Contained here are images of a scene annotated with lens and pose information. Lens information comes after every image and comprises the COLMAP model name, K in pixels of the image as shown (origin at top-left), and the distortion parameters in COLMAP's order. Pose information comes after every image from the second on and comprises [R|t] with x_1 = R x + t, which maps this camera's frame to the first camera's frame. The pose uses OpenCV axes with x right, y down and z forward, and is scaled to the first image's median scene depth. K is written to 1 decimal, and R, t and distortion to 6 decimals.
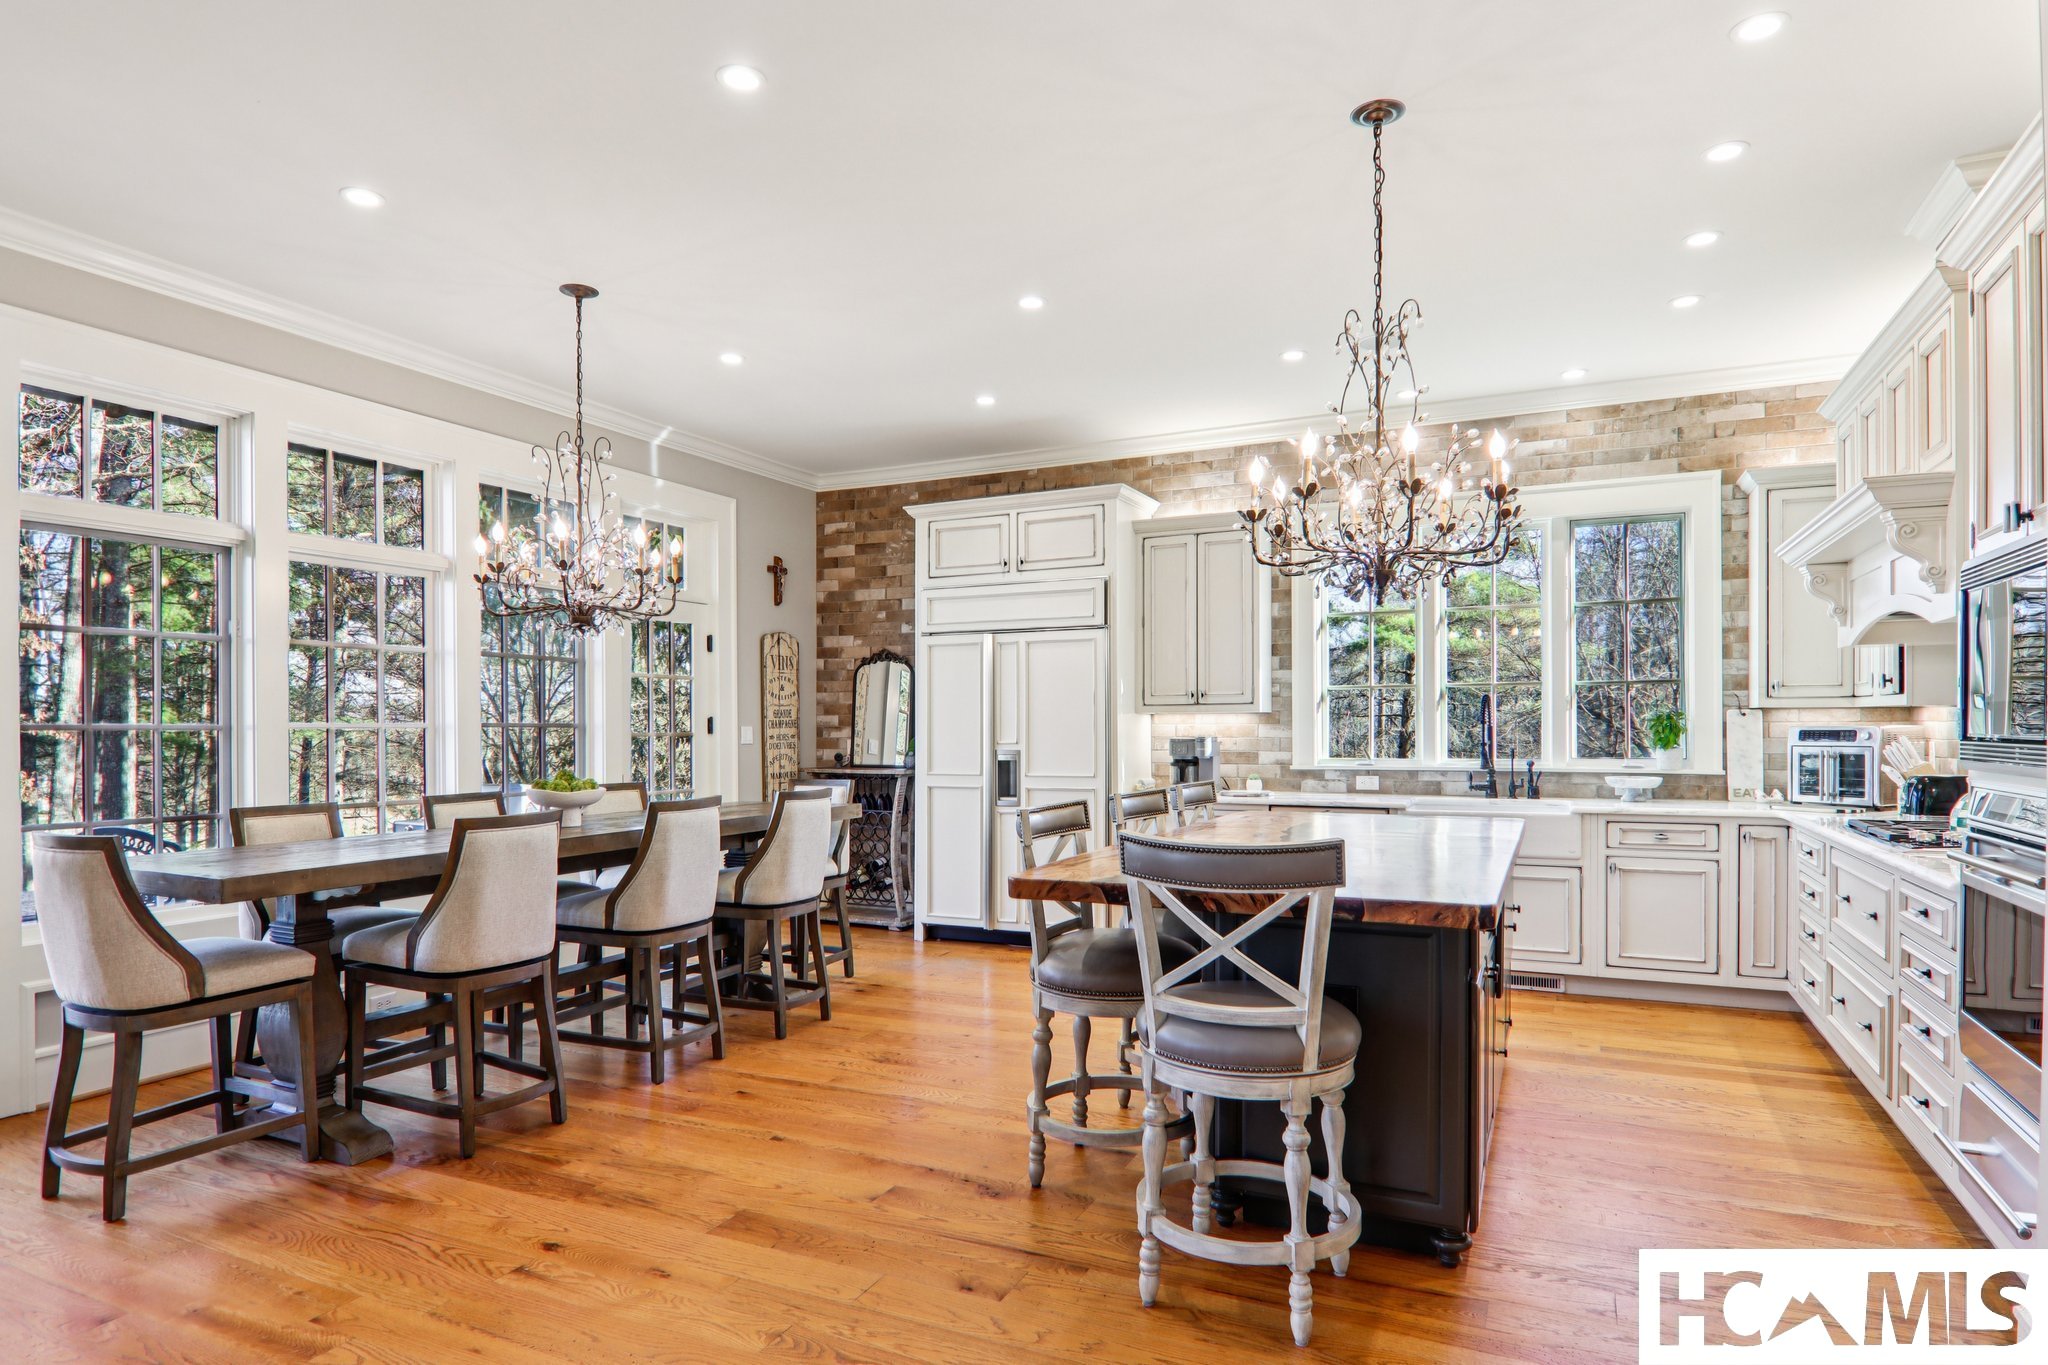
lens RADIAL K [[1129.7, 0, 1027.5], [0, 1129.7, 699.8], [0, 0, 1]] dist [-0.024173, -0.010340]
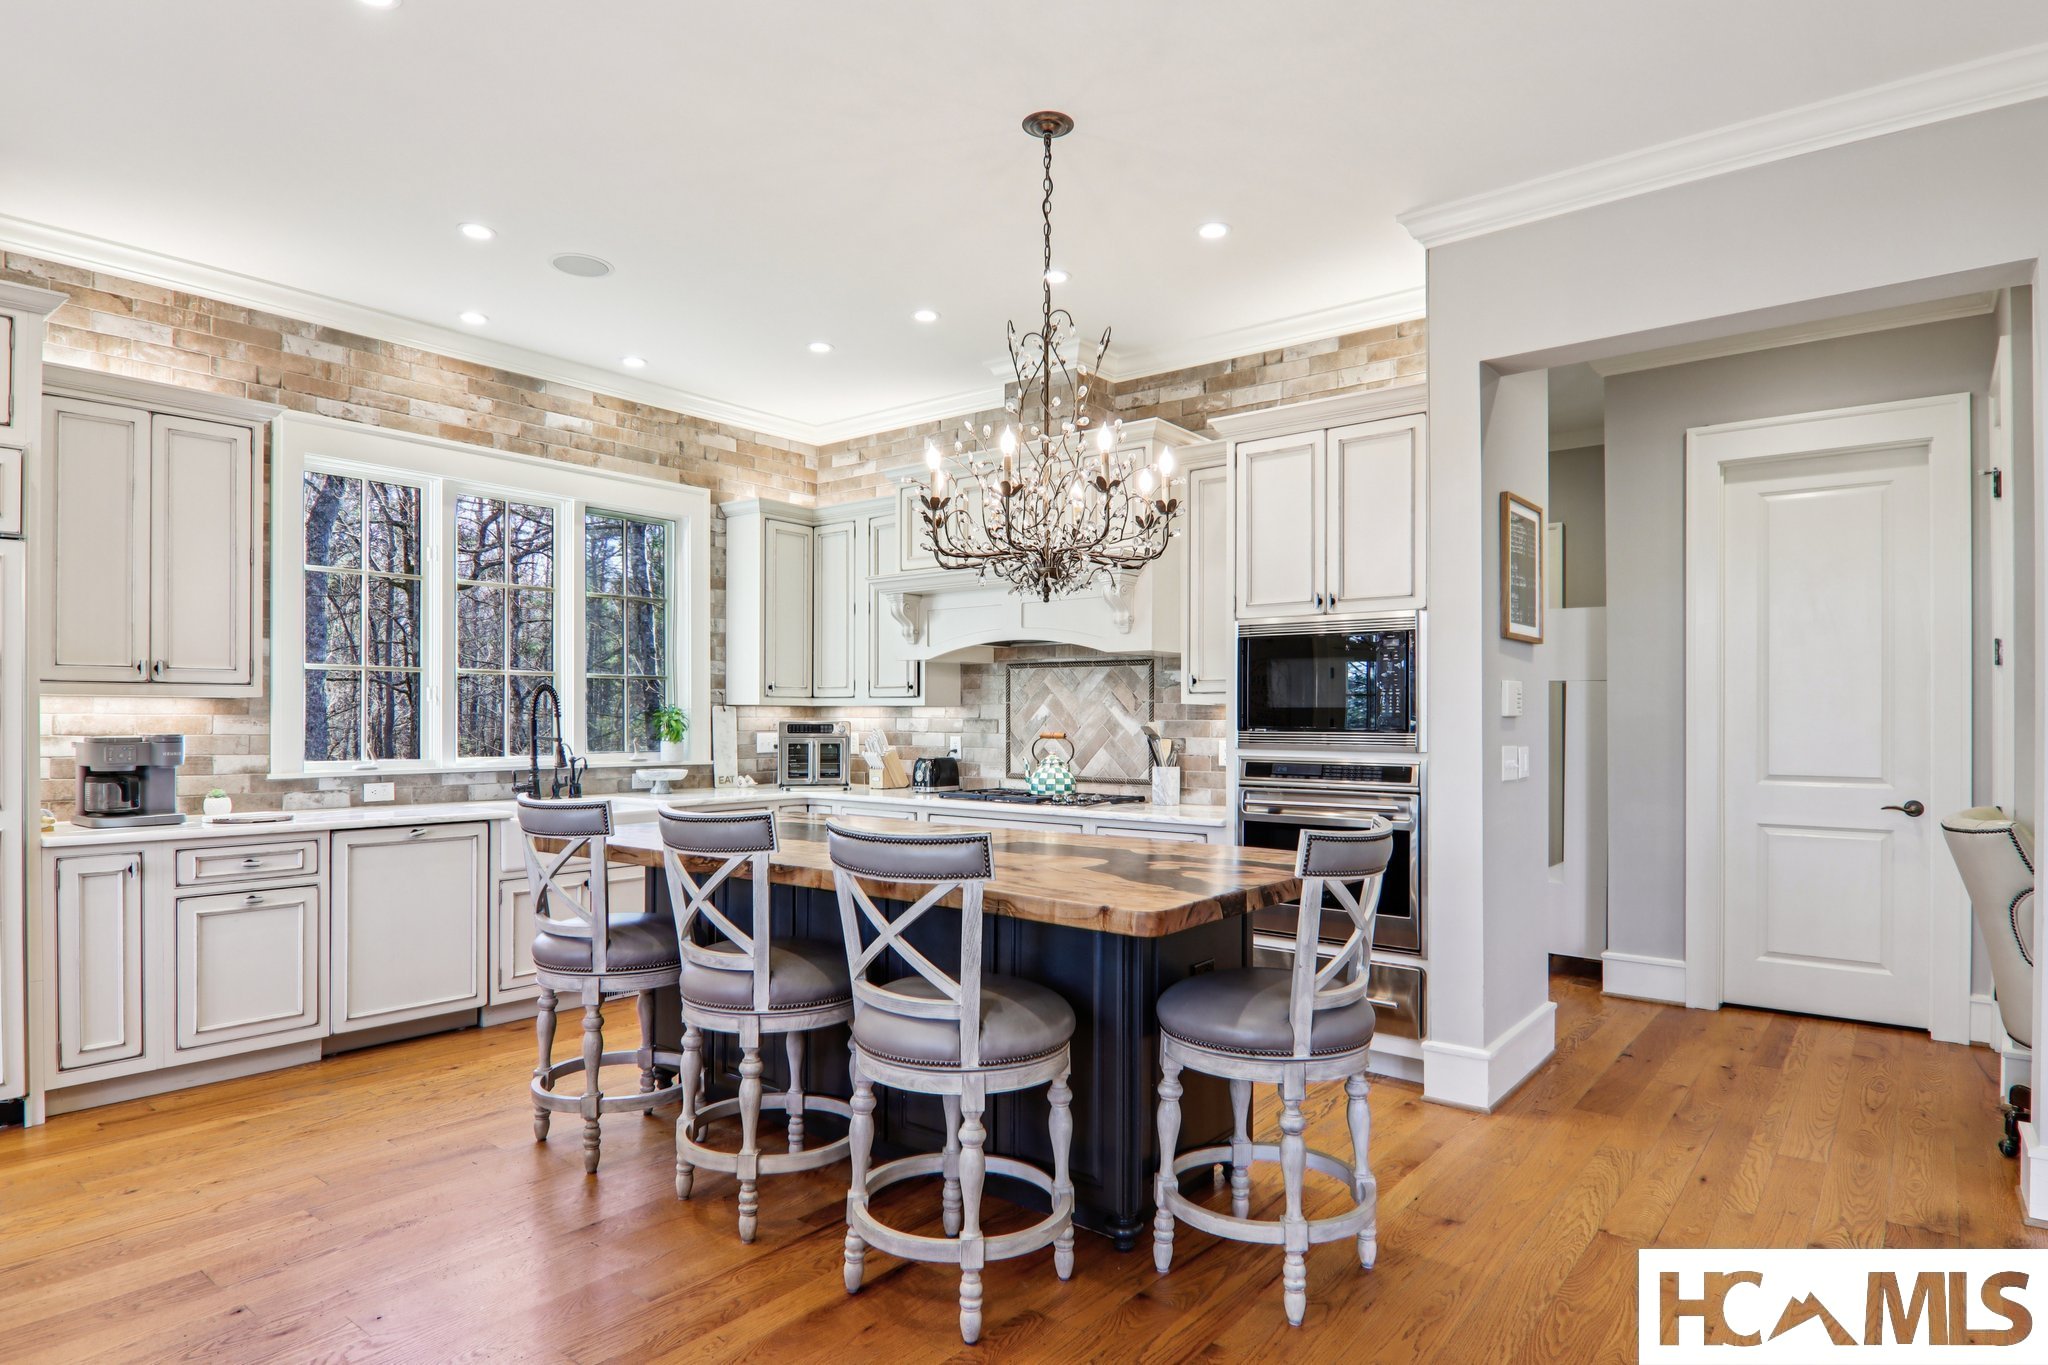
lens RADIAL K [[1129.7, 0, 1070.5], [0, 1129.7, 723.3], [0, 0, 1]] dist [-0.024173, -0.010340]
pose [[0.188636, 0.007164, 0.982021, -0.392925], [-0.014348, 0.999887, -0.004538, 0.024939], [-0.981942, -0.013234, 0.188718, 0.420128]]
